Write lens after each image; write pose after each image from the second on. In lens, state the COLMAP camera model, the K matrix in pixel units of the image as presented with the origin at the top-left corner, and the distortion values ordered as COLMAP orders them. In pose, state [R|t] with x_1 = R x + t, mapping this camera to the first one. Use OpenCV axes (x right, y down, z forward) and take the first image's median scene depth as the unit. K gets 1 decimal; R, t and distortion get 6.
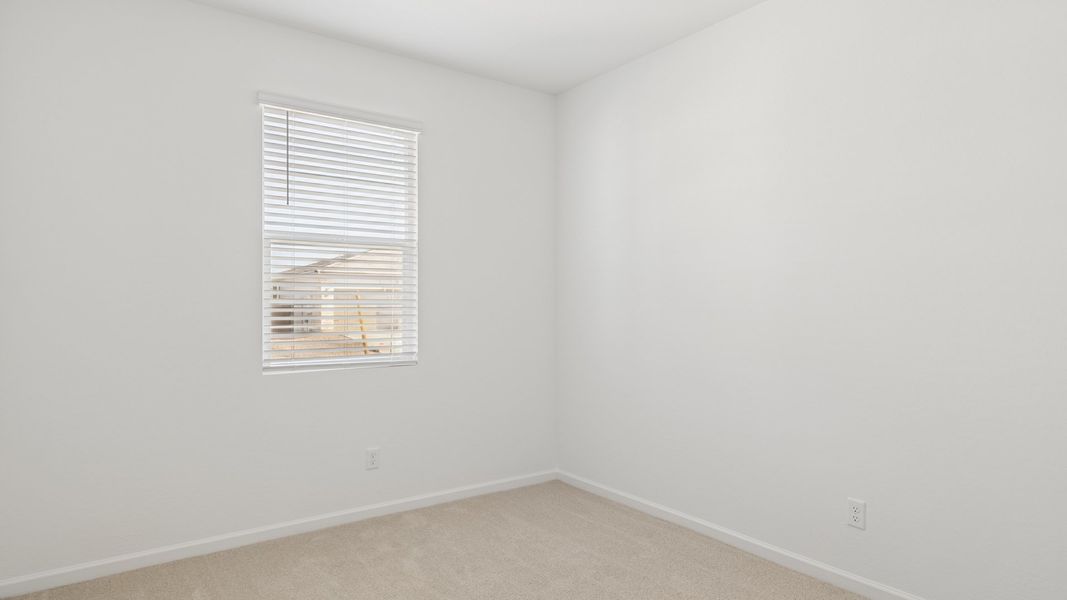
lens RADIAL K [[607.3, 0, 533.5], [0, 607.3, 300.0], [0, 0, 1]] dist [0.003100, 0.001368]
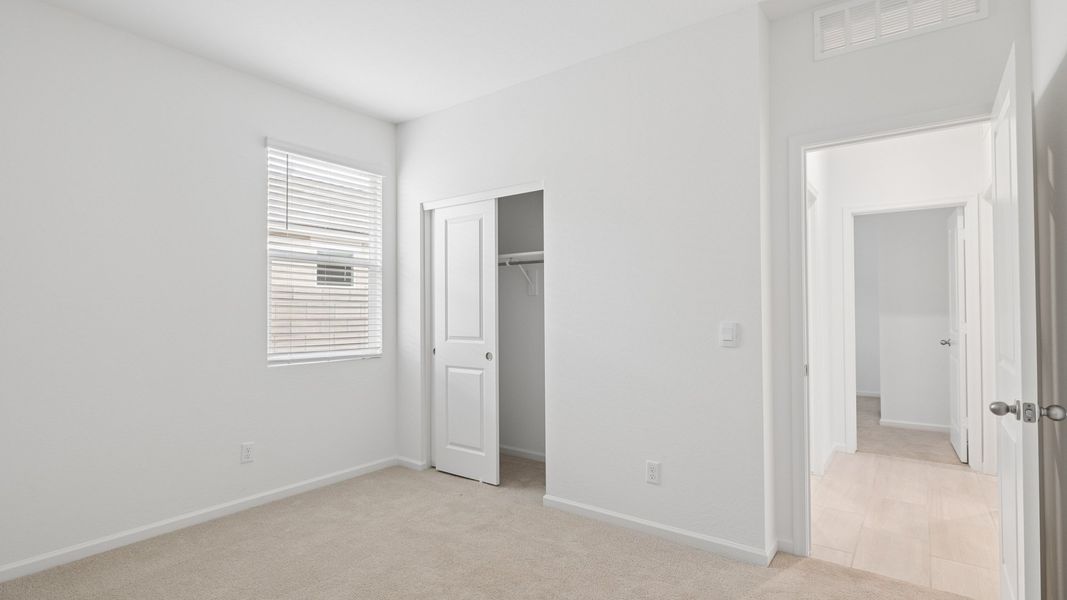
lens RADIAL K [[529.8, 0, 533.5], [0, 529.8, 300.0], [0, 0, 1]] dist [0.012858, 0.000060]
pose [[0.951517, 0.006813, 0.307519, -0.229105], [-0.003493, 0.999930, -0.011344, -0.002138], [-0.307575, 0.009720, 0.951474, -0.164153]]
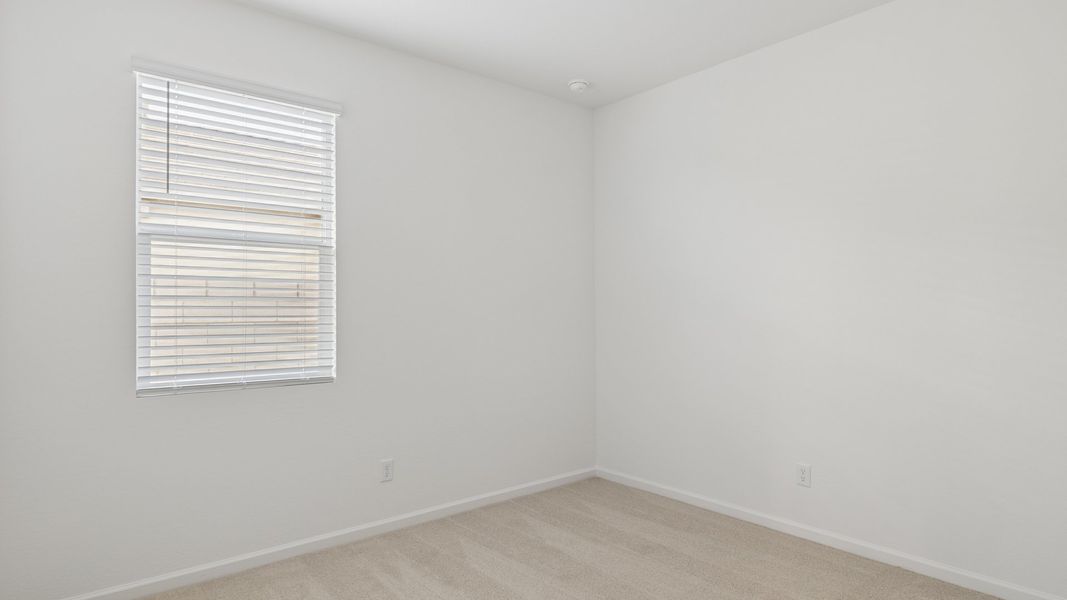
lens RADIAL K [[722.8, 0, 533.5], [0, 722.8, 300.0], [0, 0, 1]] dist [-0.005346, -0.001321]
pose [[0.984754, -0.004455, 0.173896, -0.092780], [0.005813, 0.999956, -0.007305, -0.000044], [-0.173856, 0.008205, 0.984737, -0.069187]]
